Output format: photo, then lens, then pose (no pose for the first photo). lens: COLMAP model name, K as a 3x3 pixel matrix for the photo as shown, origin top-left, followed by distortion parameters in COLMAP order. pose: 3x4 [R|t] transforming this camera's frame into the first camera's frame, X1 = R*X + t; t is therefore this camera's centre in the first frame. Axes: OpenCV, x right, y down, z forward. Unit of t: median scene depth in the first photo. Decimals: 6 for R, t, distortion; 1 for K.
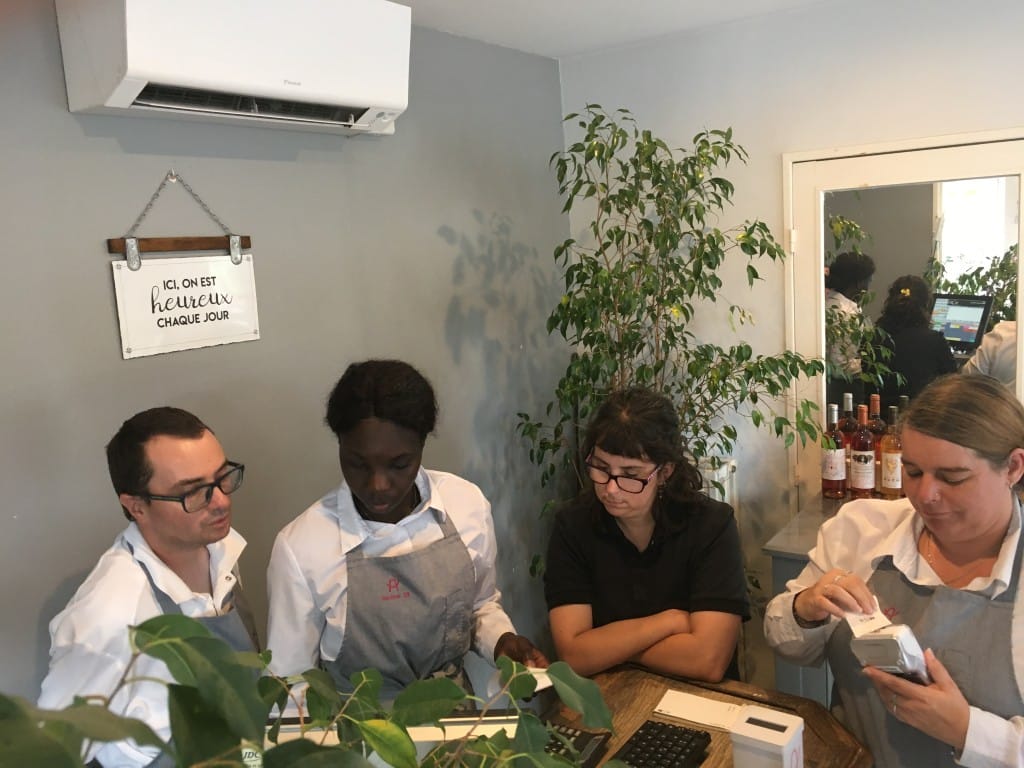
lens RADIAL K [[882.5, 0, 510.8], [0, 882.5, 379.1], [0, 0, 1]] dist [0.032135, -0.024586]
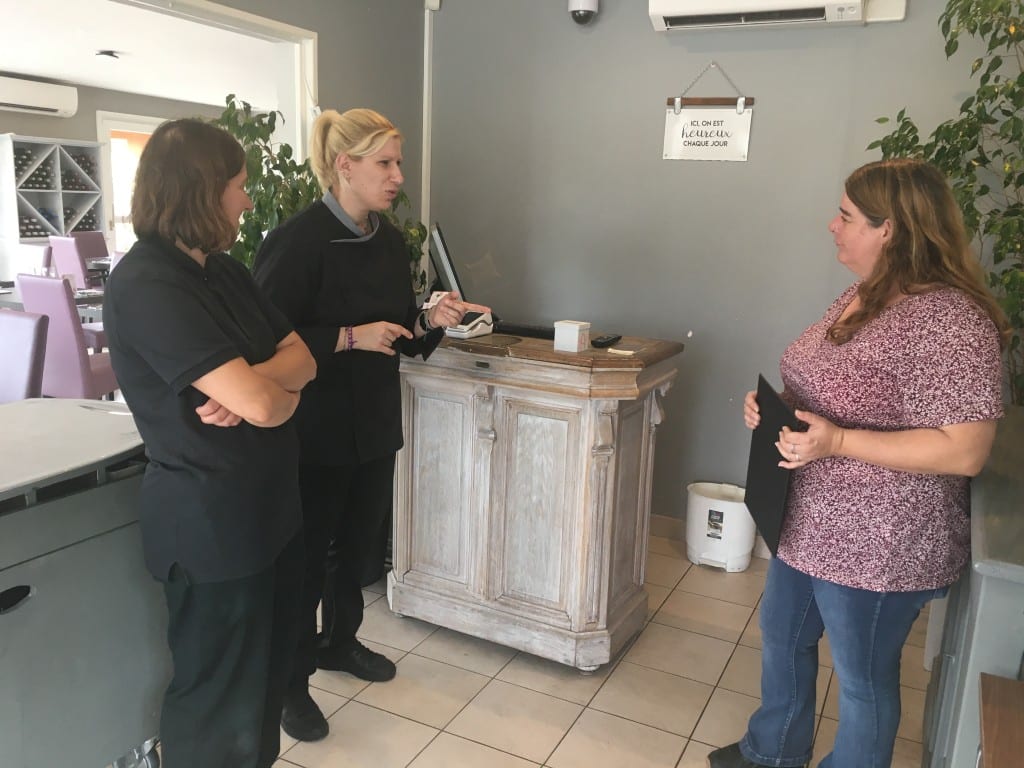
lens RADIAL K [[882.5, 0, 517.0], [0, 882.5, 387.3], [0, 0, 1]] dist [0.032135, -0.024586]
pose [[0.140967, 0.280900, -0.949328, 1.489020], [-0.198062, 0.947519, 0.250955, 0.028087], [0.970000, 0.152649, 0.189205, 0.349056]]
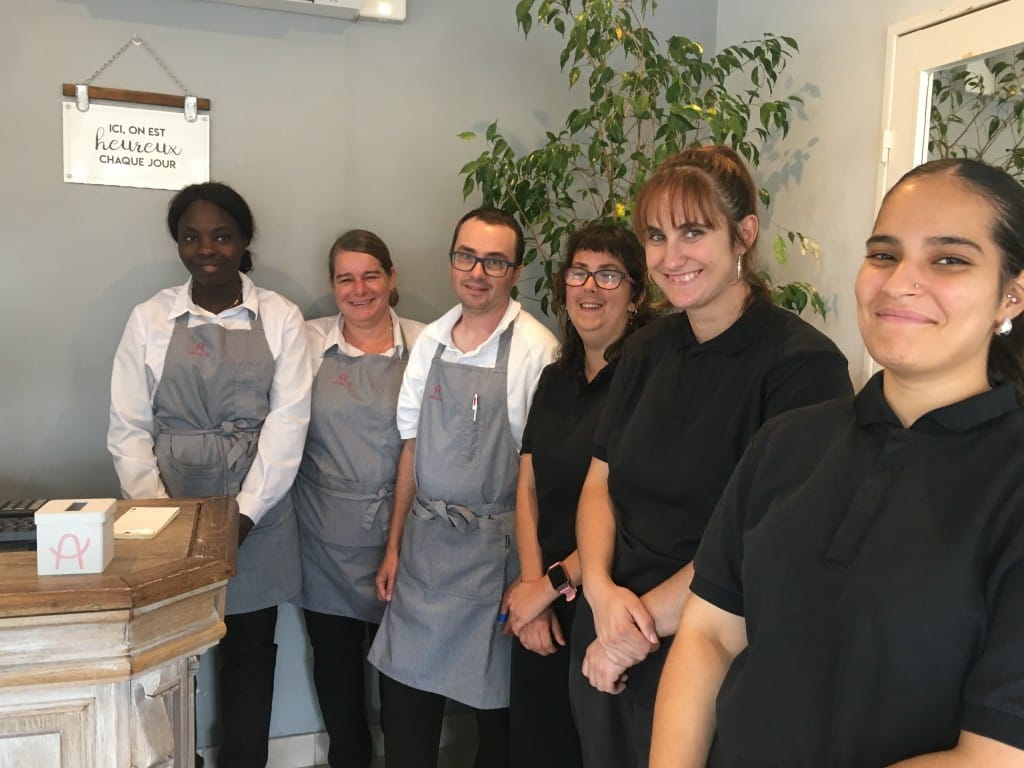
lens RADIAL K [[882.5, 0, 515.1], [0, 882.5, 383.1], [0, 0, 1]] dist [0.032135, -0.024586]
pose [[0.786960, 0.161037, -0.595618, 0.797297], [-0.179411, 0.983352, 0.028822, 0.098825], [0.590344, 0.084179, 0.802750, 0.371189]]
